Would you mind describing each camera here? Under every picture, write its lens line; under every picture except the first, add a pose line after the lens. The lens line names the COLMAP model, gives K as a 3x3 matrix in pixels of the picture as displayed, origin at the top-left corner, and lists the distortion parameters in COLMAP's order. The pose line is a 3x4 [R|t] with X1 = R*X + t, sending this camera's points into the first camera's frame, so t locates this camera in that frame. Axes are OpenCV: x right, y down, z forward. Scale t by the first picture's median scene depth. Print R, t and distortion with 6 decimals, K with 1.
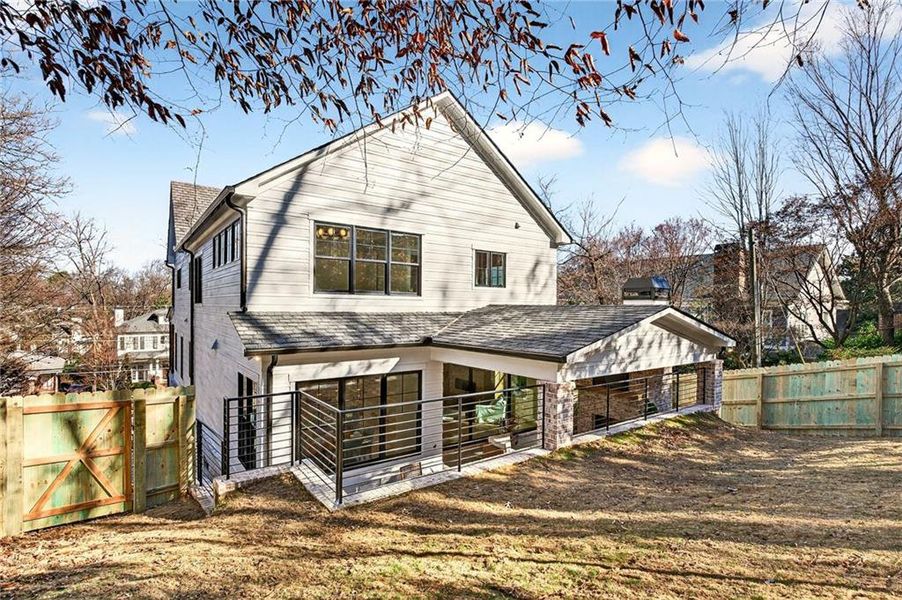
lens RADIAL K [[432.2, 0, 460.5], [0, 432.2, 307.6], [0, 0, 1]] dist [-0.001977, -0.000193]
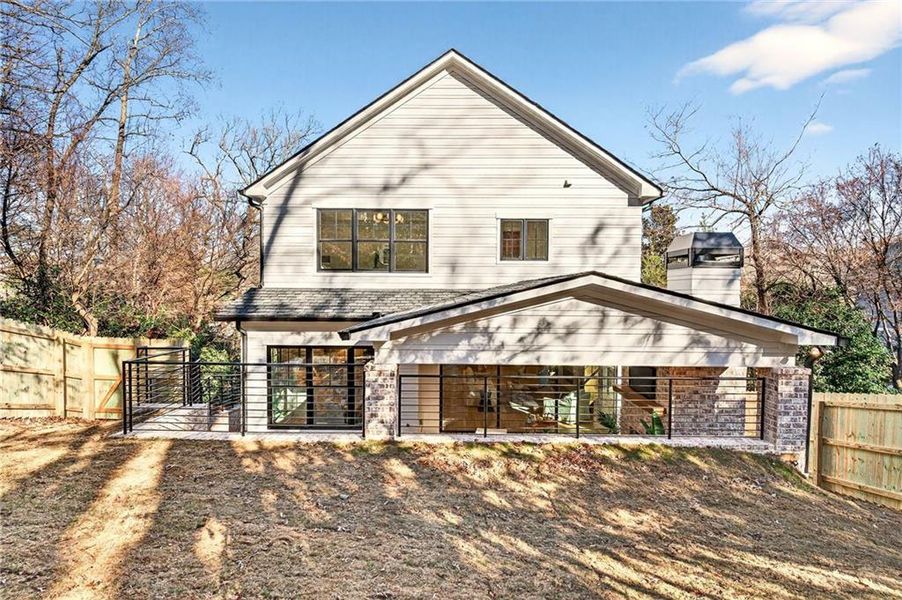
lens RADIAL K [[432.2, 0, 456.2], [0, 432.2, 301.4], [0, 0, 1]] dist [-0.001977, -0.000193]
pose [[0.797526, 0.007705, -0.603235, 0.593347], [0.002207, 0.999875, 0.015688, 0.025234], [0.603280, -0.013843, 0.797409, 0.284897]]
